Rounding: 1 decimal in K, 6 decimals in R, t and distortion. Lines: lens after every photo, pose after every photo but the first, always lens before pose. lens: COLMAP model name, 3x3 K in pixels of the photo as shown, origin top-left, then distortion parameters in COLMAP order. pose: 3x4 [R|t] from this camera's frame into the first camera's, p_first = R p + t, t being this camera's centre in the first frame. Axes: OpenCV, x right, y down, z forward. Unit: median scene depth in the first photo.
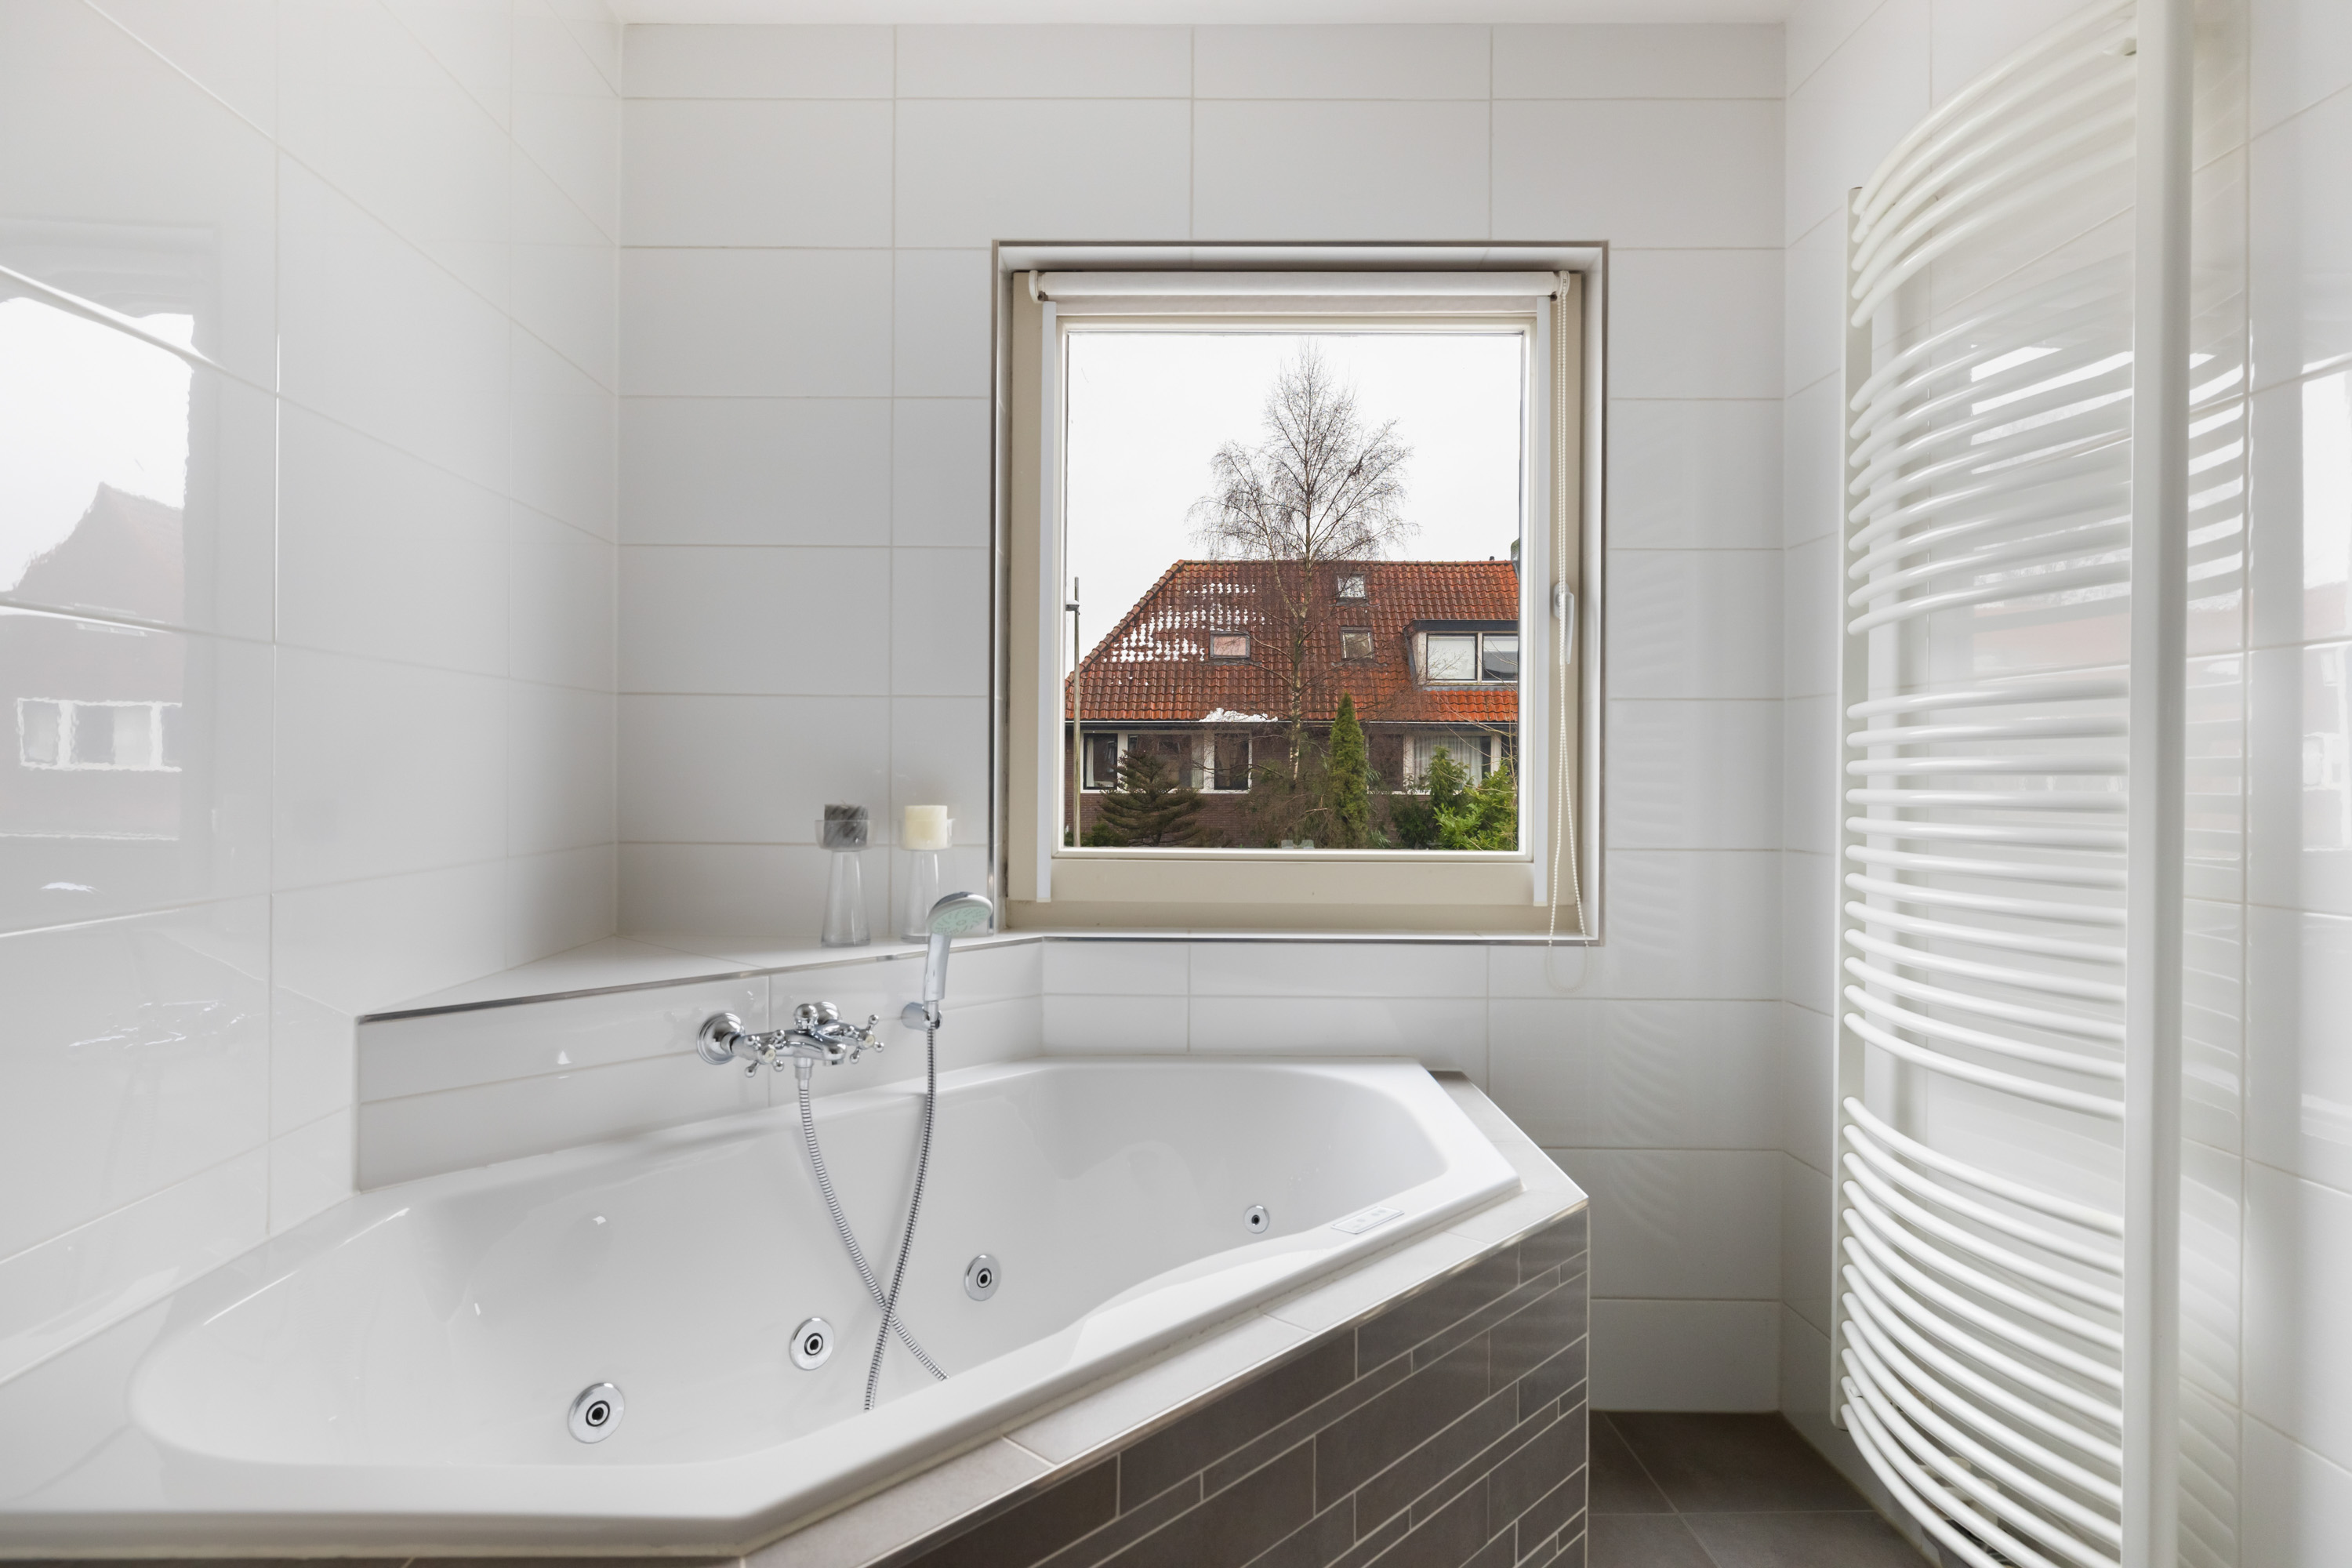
lens RADIAL K [[1299.5, 0, 1176.0], [0, 1299.5, 784.0], [0, 0, 1]] dist [-0.000102, -0.000051]
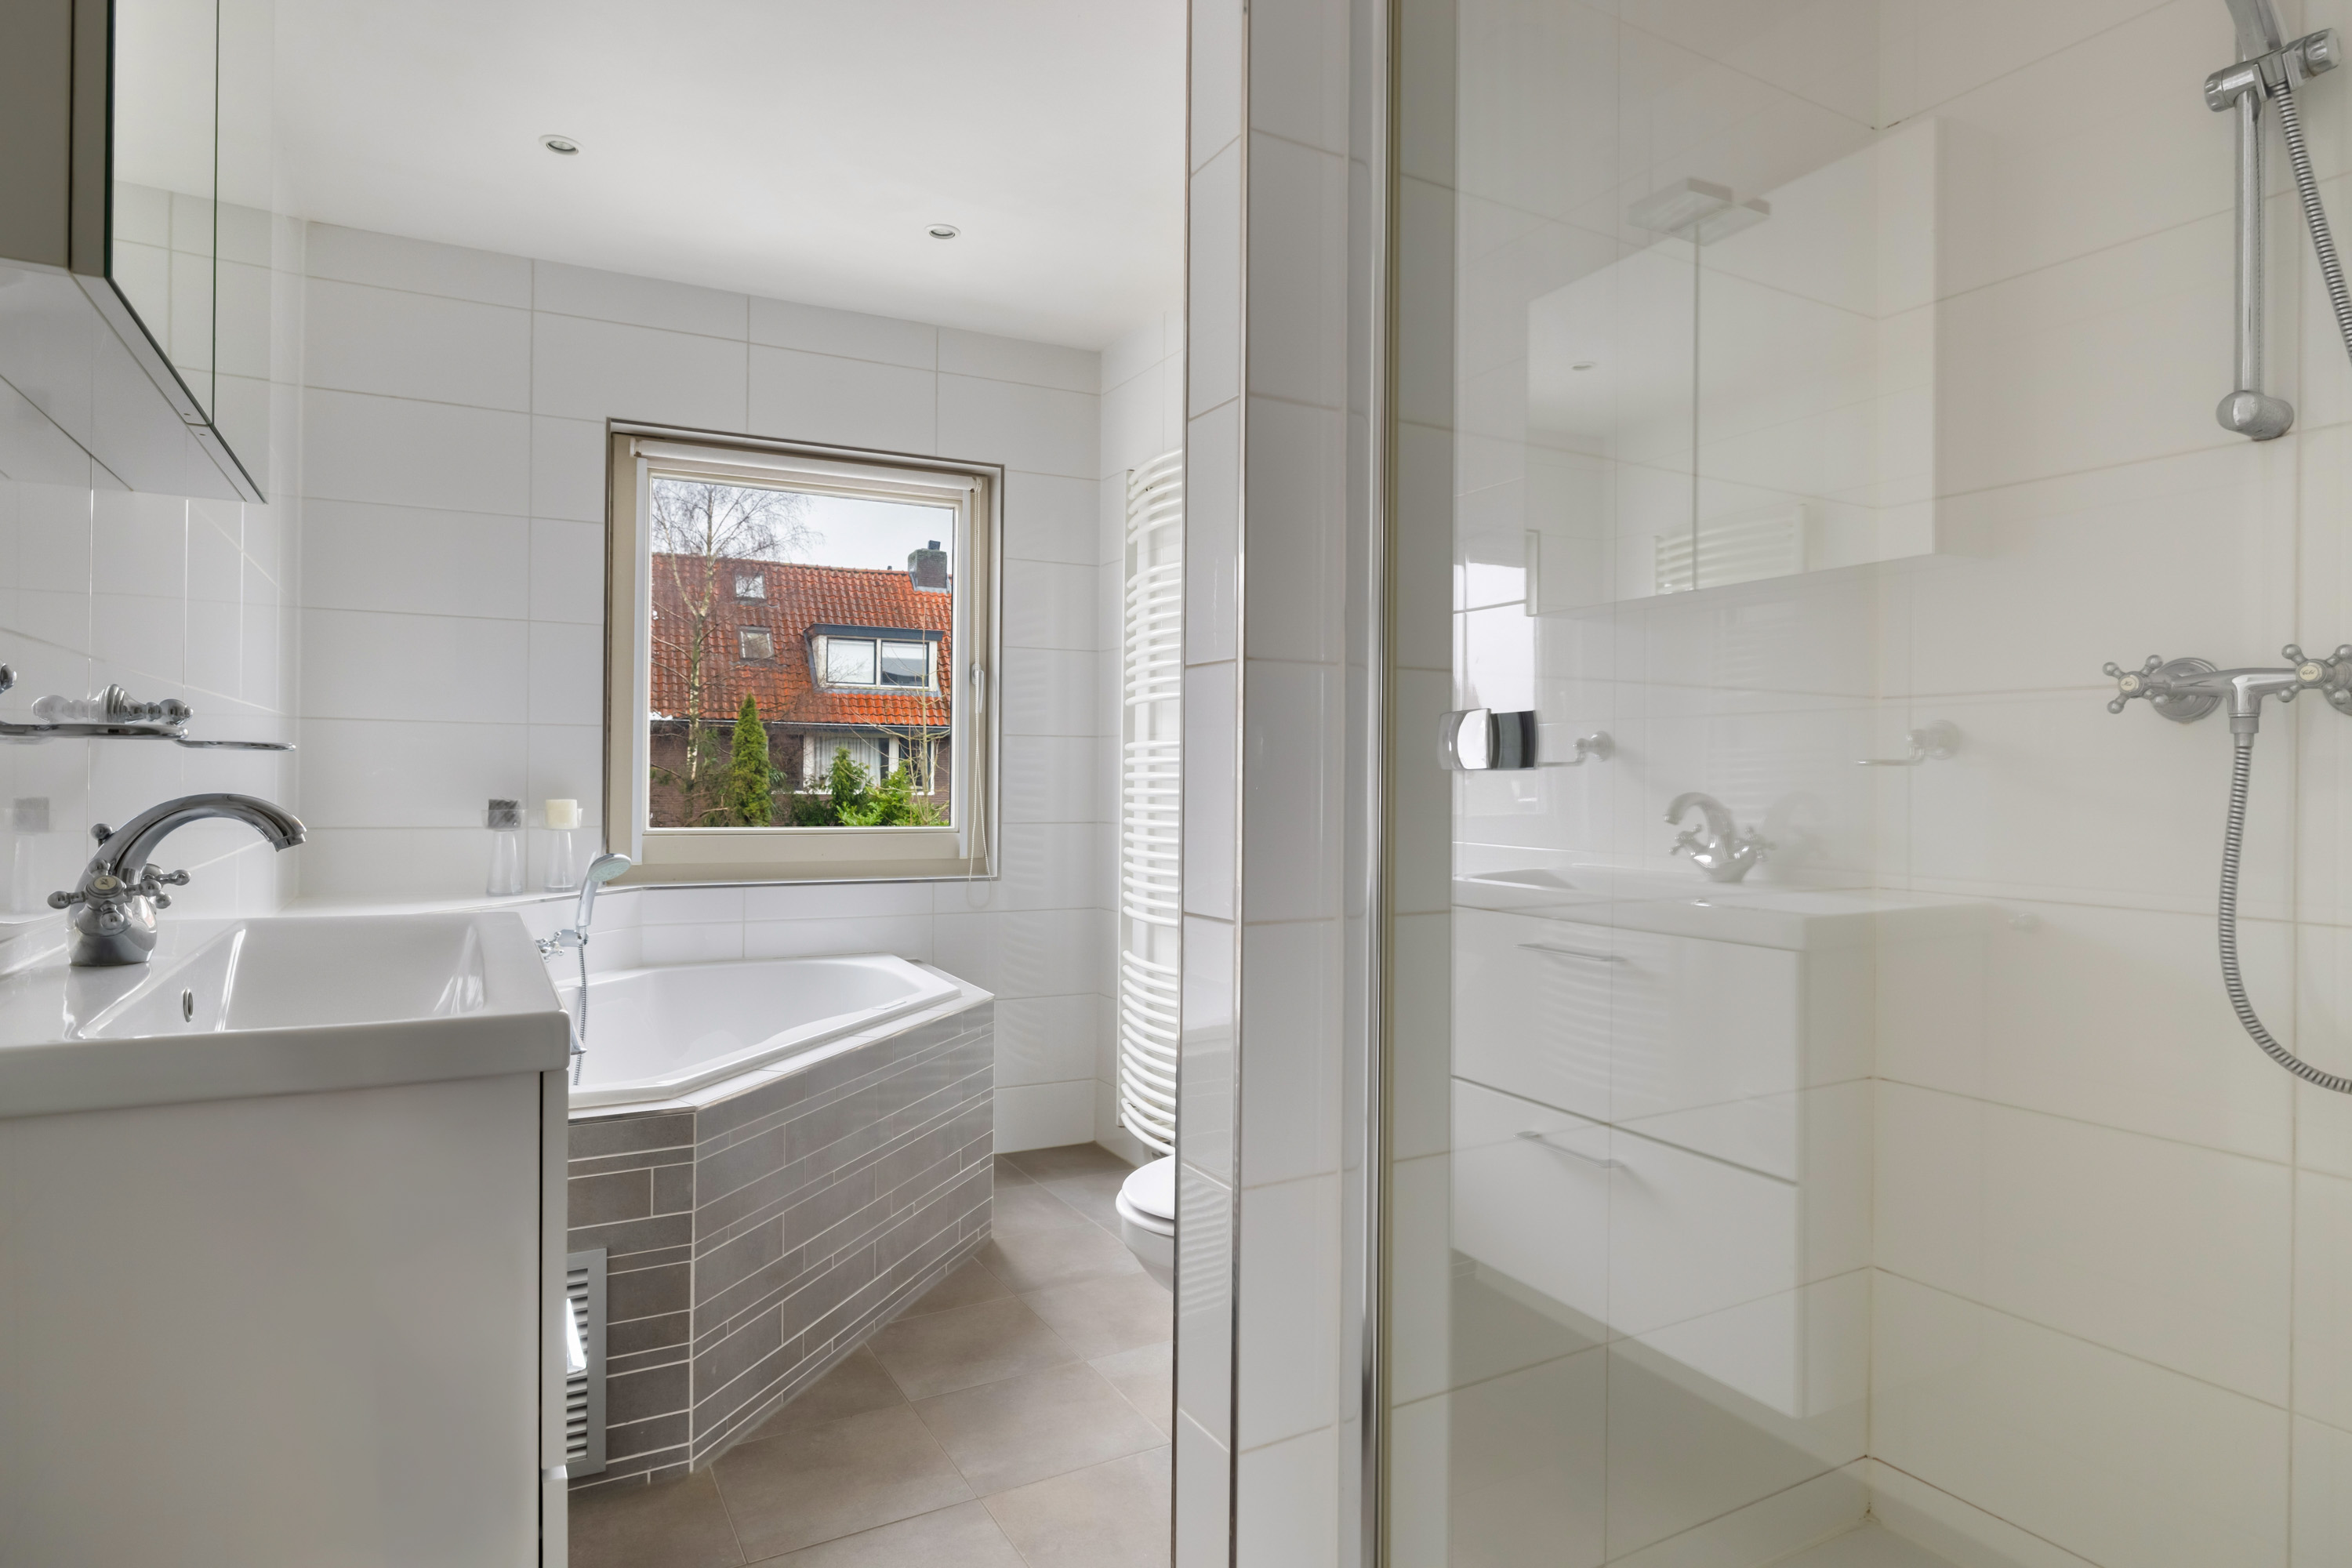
lens RADIAL K [[1368.1, 0, 1183.1], [0, 1368.1, 755.3], [0, 0, 1]] dist [0.001122, 0.000329]
pose [[0.896682, 0.009326, 0.442577, -0.037492], [-0.000255, 0.999789, -0.020551, -0.000300], [-0.442675, 0.018315, 0.896495, -0.106779]]
